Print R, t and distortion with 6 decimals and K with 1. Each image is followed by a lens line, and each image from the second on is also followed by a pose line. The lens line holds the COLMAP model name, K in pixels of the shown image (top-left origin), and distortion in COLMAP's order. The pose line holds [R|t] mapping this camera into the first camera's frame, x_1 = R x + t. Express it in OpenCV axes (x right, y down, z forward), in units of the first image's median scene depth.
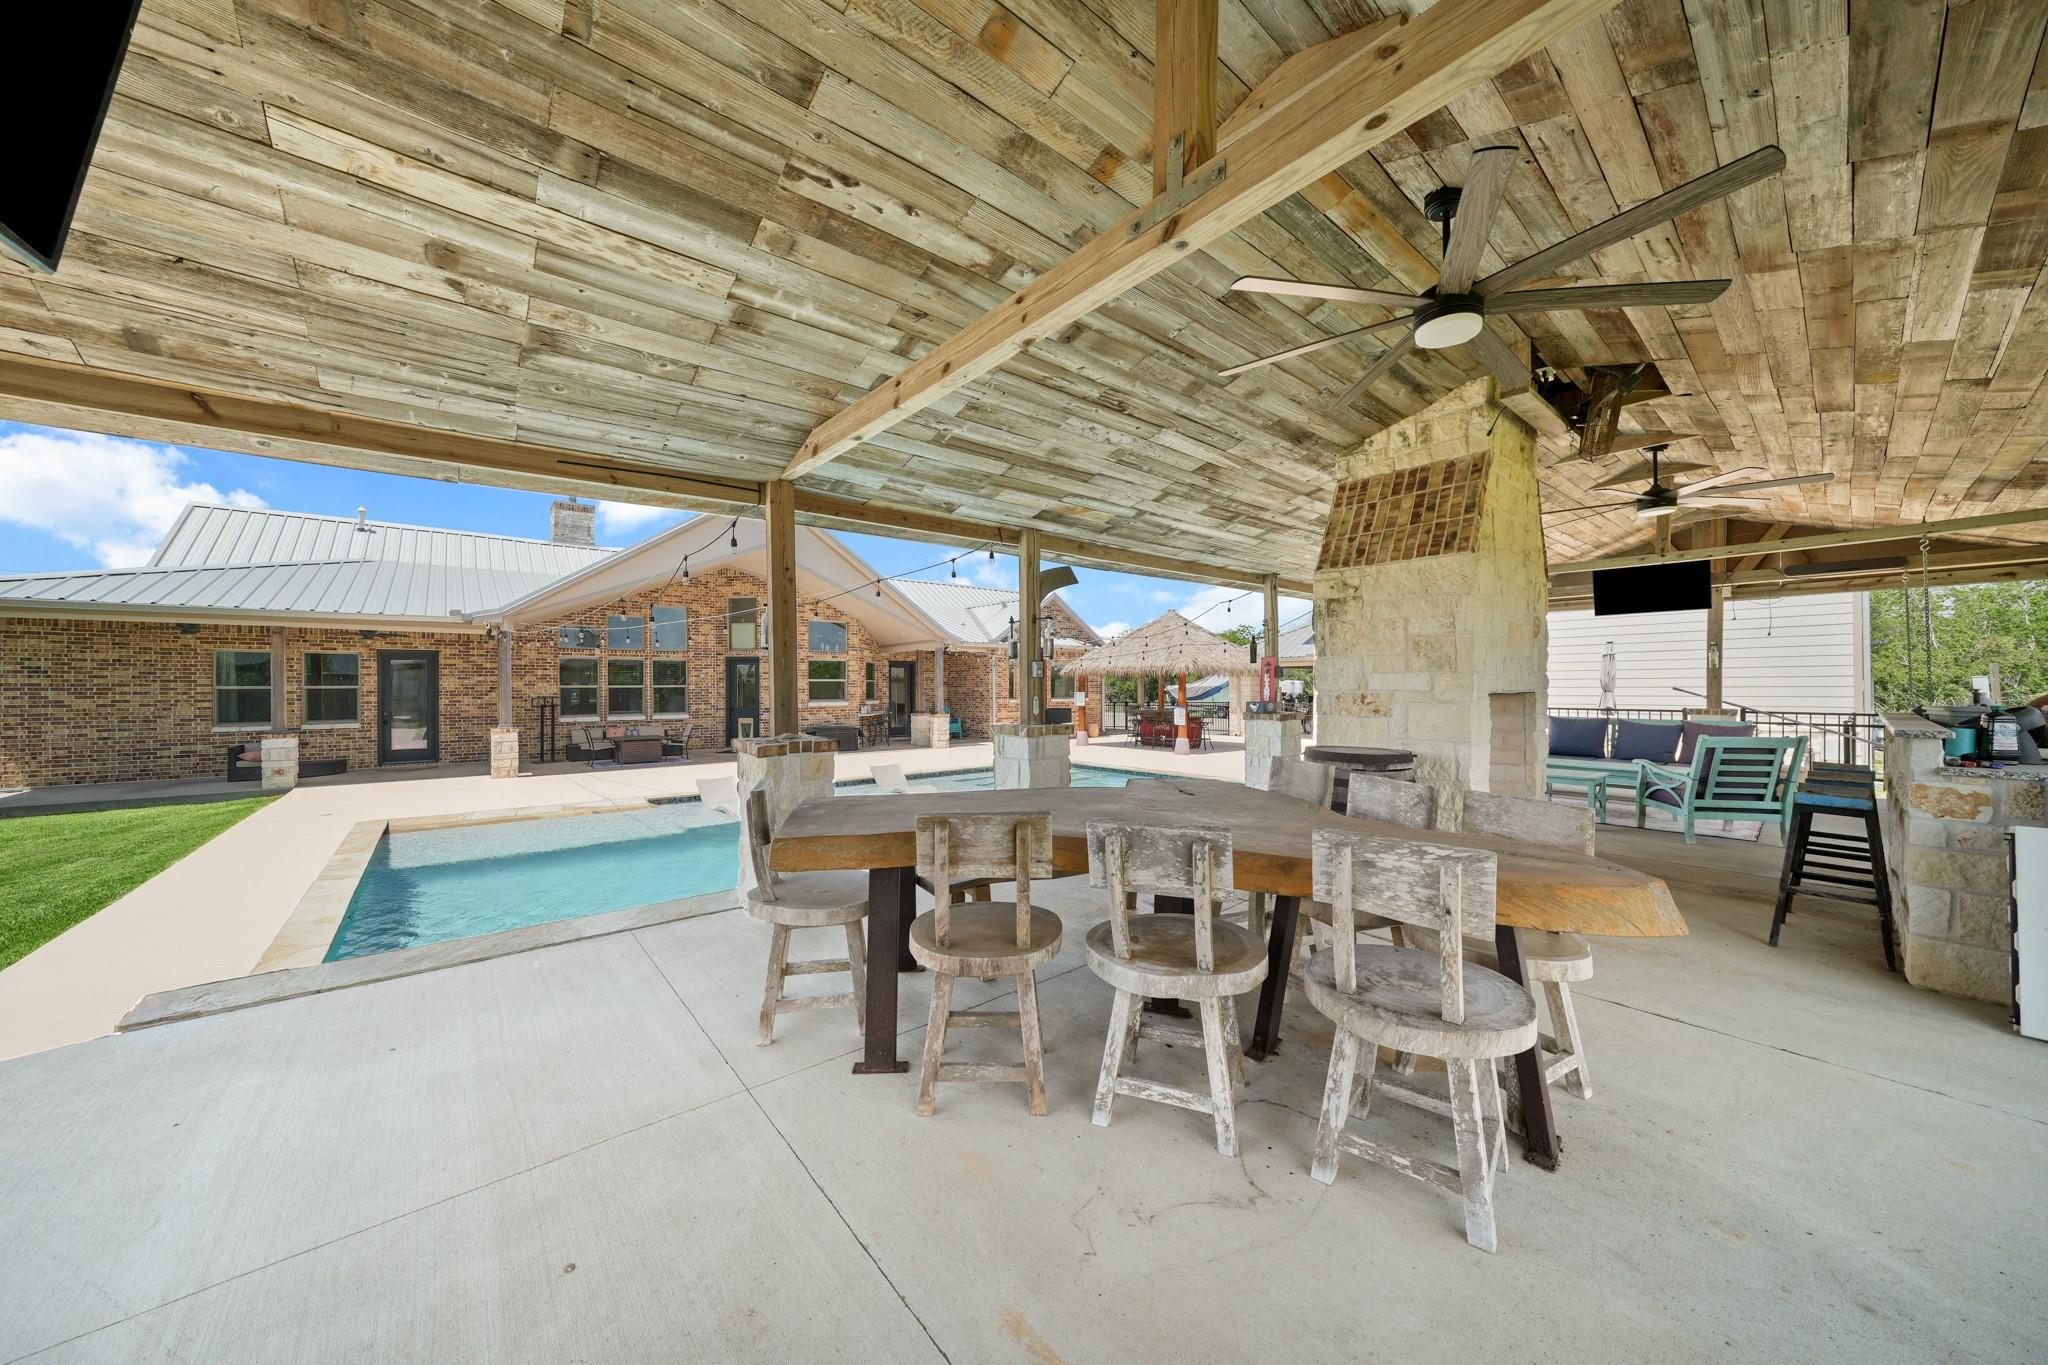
lens RADIAL K [[693.9, 0, 1023.8], [0, 693.9, 684.3], [0, 0, 1]] dist [-0.002932, -0.000149]
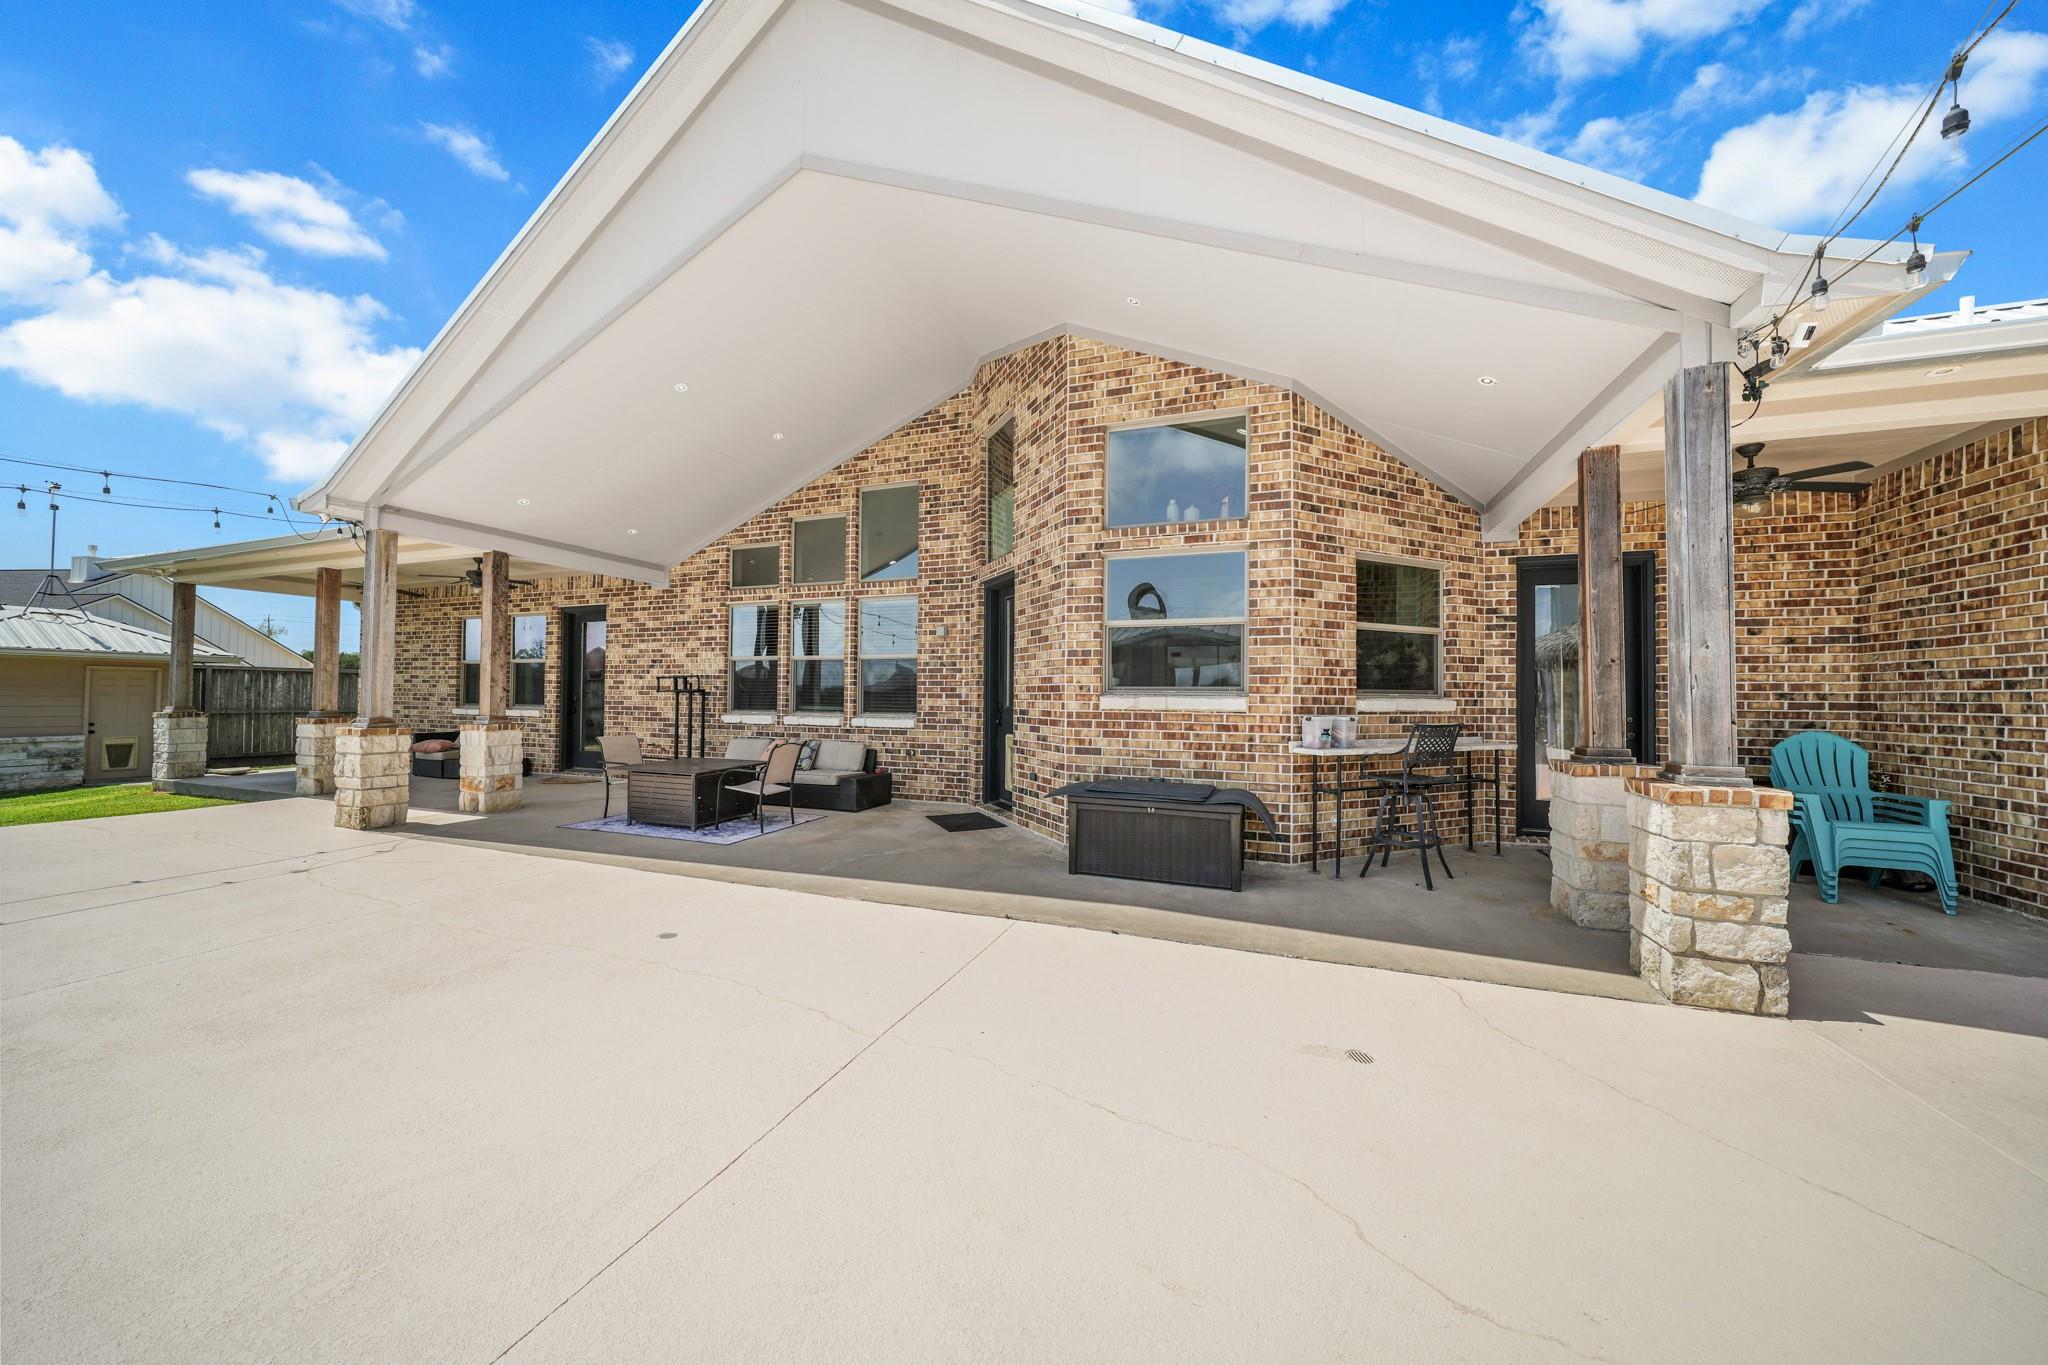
lens RADIAL K [[693.9, 0, 1018.1], [0, 693.9, 684.5], [0, 0, 1]] dist [-0.002932, -0.000149]
pose [[0.497417, -0.003622, -0.867504, -0.063701], [-0.007676, 0.999934, -0.008577, 0.024202], [0.867477, 0.010925, 0.497357, 0.822914]]
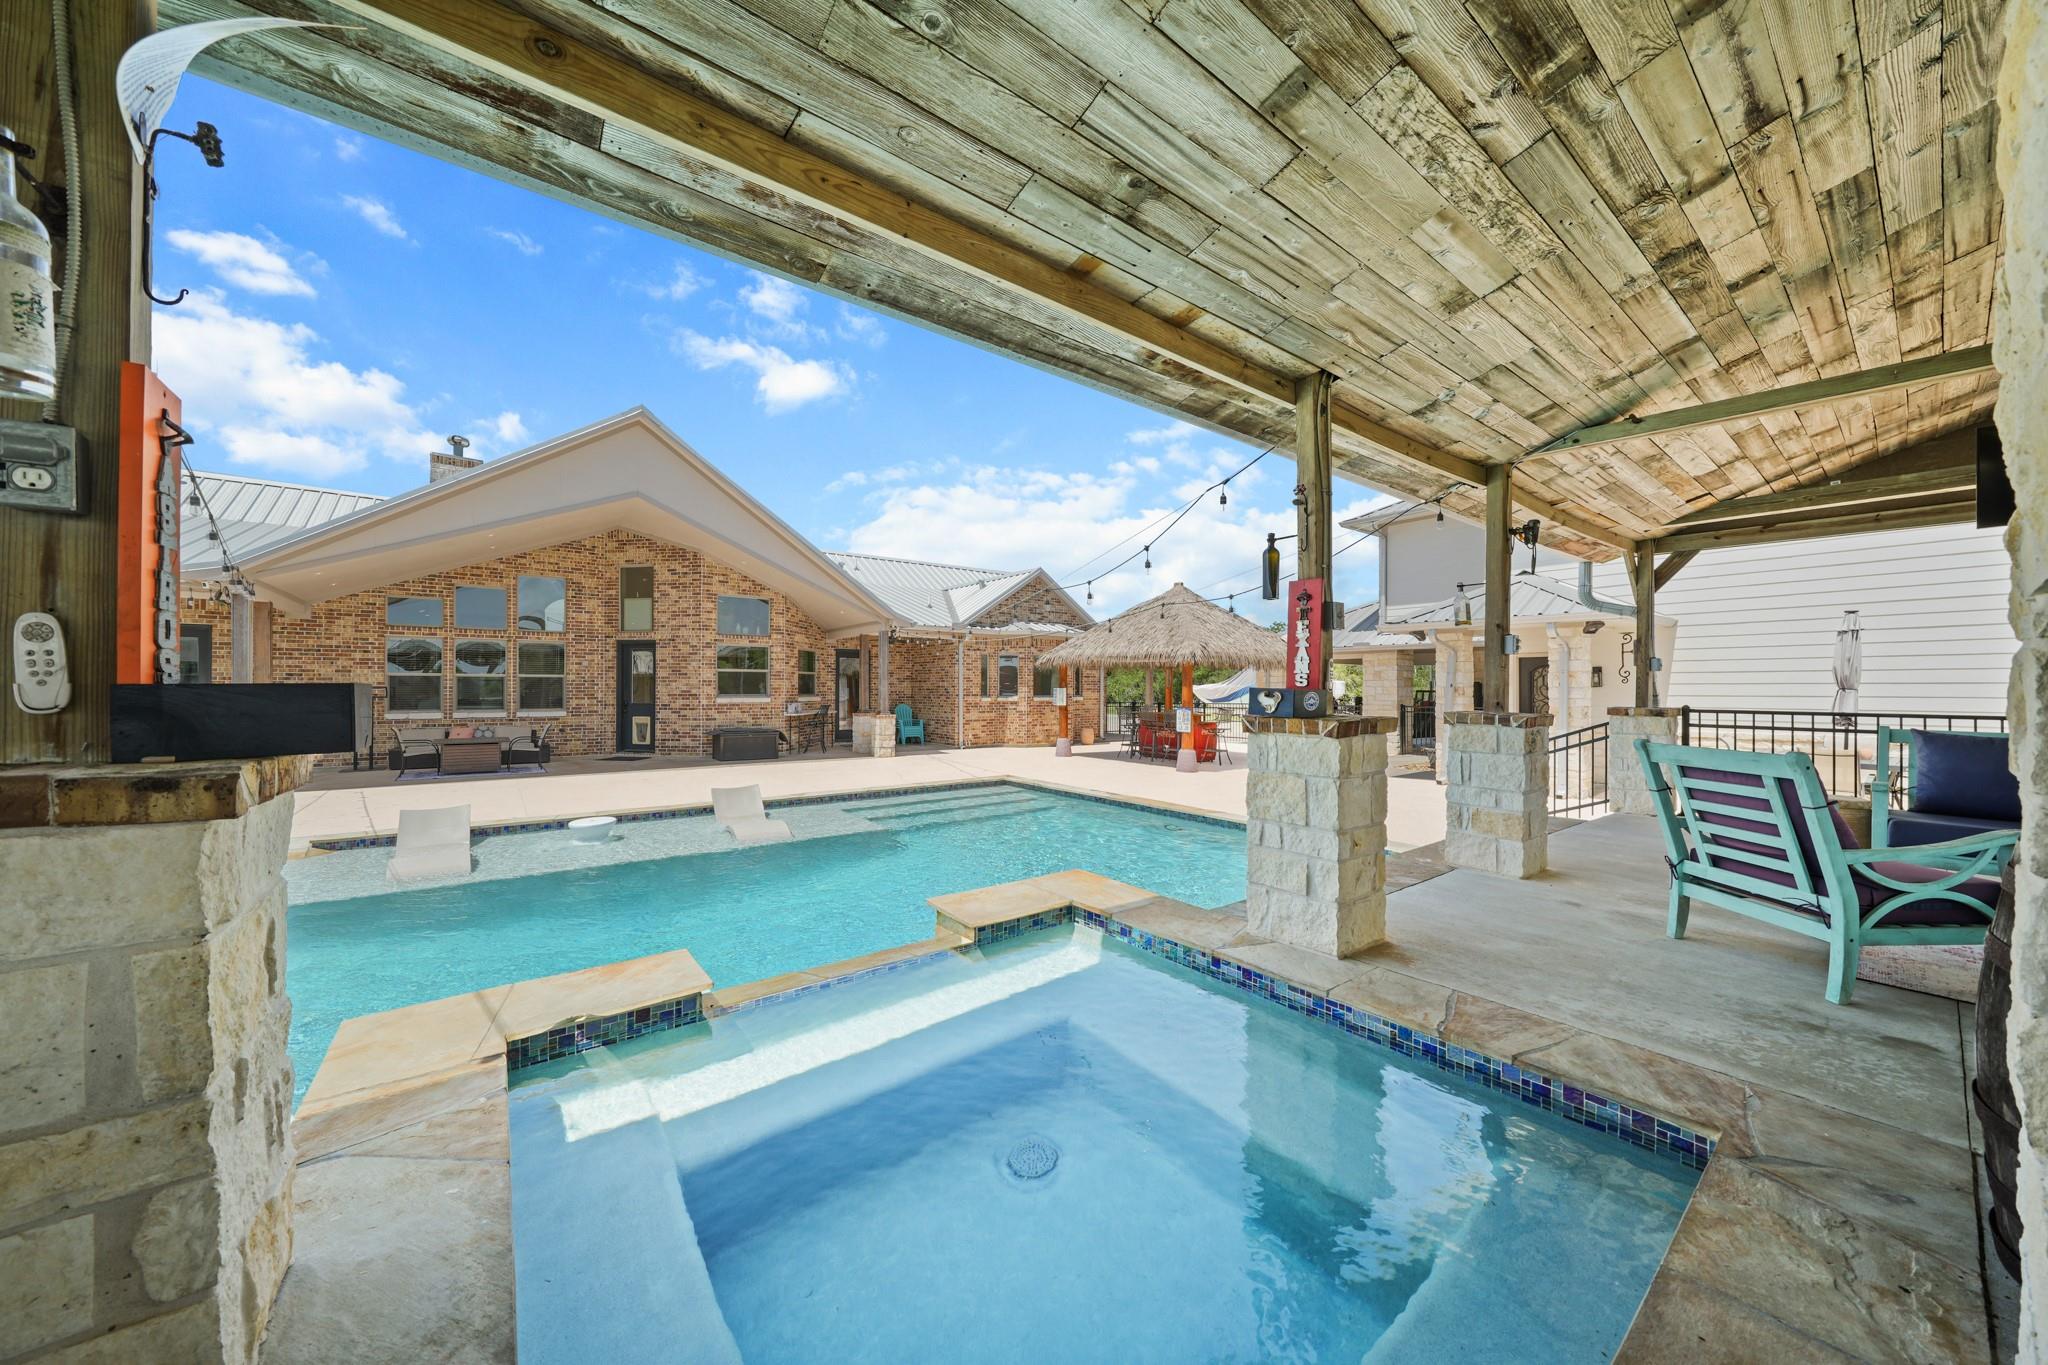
lens RADIAL K [[693.9, 0, 1018.7], [0, 693.9, 688.3], [0, 0, 1]] dist [-0.002932, -0.000149]
pose [[0.998613, 0.008326, -0.051990, 0.078682], [-0.008136, 0.999959, 0.003876, 0.009371], [0.052020, -0.003448, 0.998640, 0.223905]]
